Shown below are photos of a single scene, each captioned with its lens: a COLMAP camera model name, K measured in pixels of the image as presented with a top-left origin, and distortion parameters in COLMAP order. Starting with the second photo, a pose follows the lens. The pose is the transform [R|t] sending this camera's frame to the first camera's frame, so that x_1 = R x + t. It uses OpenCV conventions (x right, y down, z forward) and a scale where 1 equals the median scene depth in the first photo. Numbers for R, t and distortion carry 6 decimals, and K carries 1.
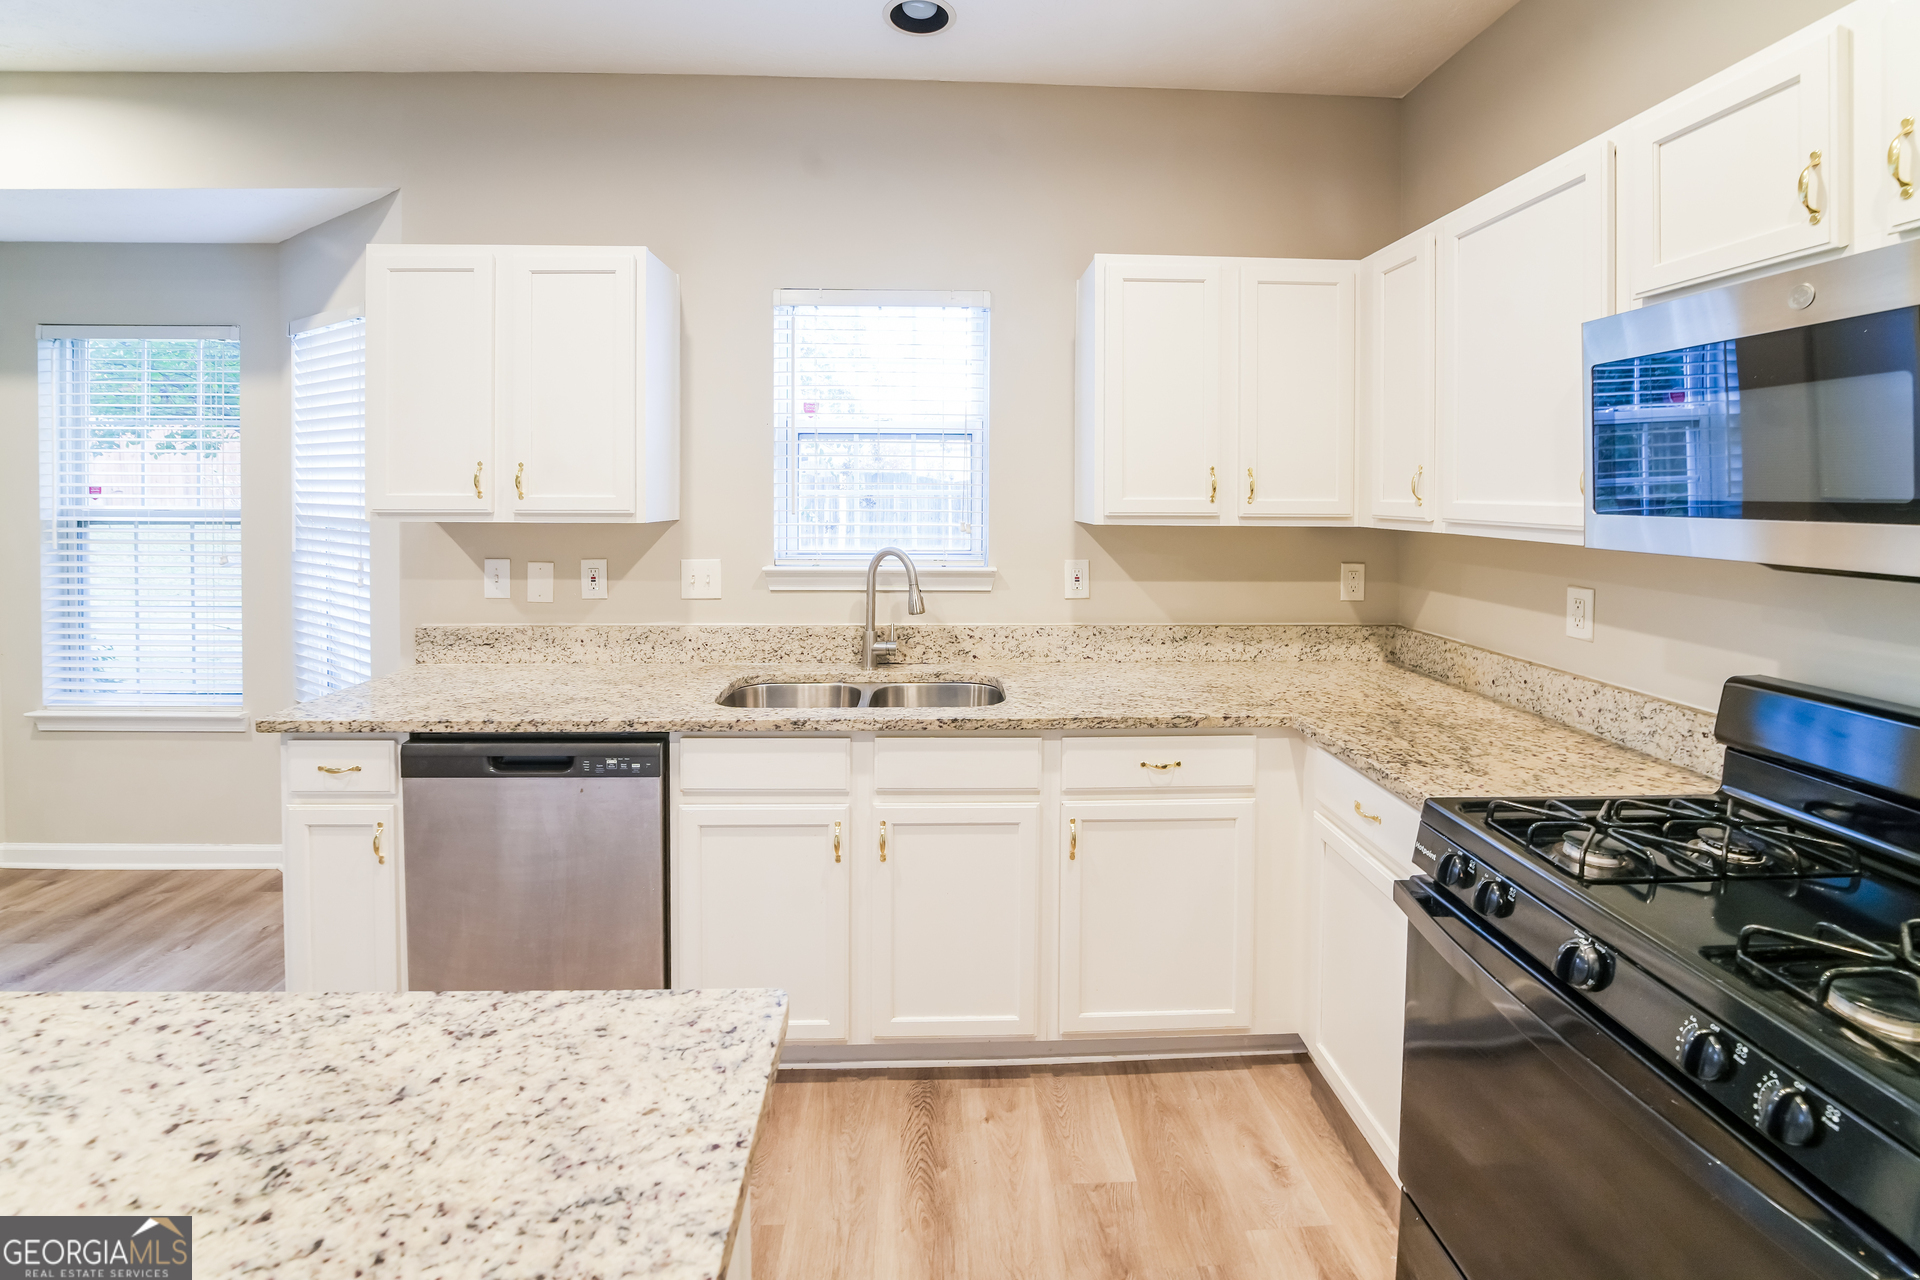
lens RADIAL K [[800.8, 0, 932.6], [0, 800.8, 566.1], [0, 0, 1]] dist [-0.017635, -0.000405]
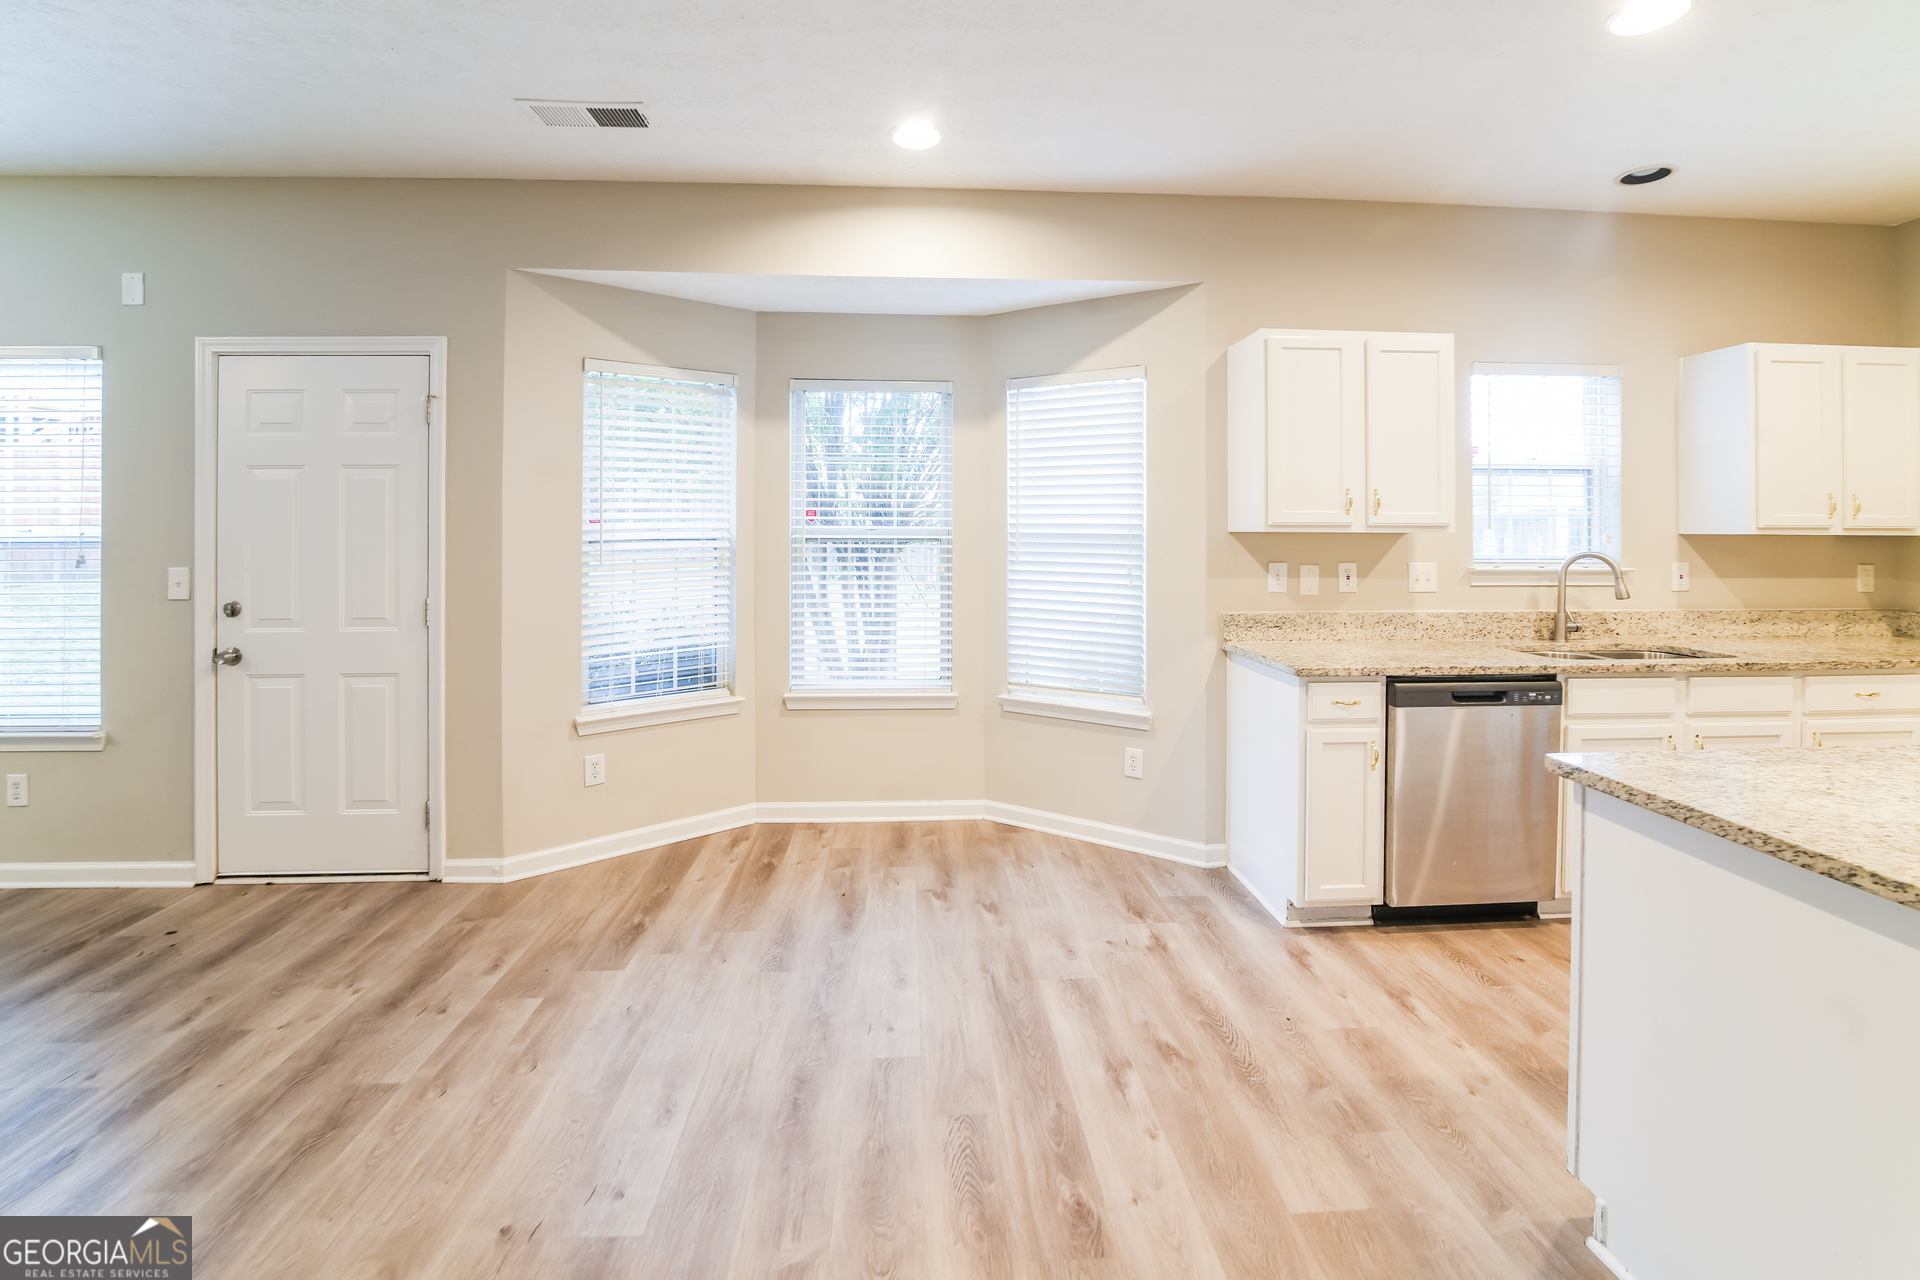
lens RADIAL K [[800.8, 0, 888.1], [0, 800.8, 601.9], [0, 0, 1]] dist [-0.017635, -0.000405]
pose [[0.999860, -0.005727, 0.015701, -1.217727], [0.005796, 0.999974, -0.004321, 0.058464], [-0.015676, 0.004412, 0.999867, -0.320545]]
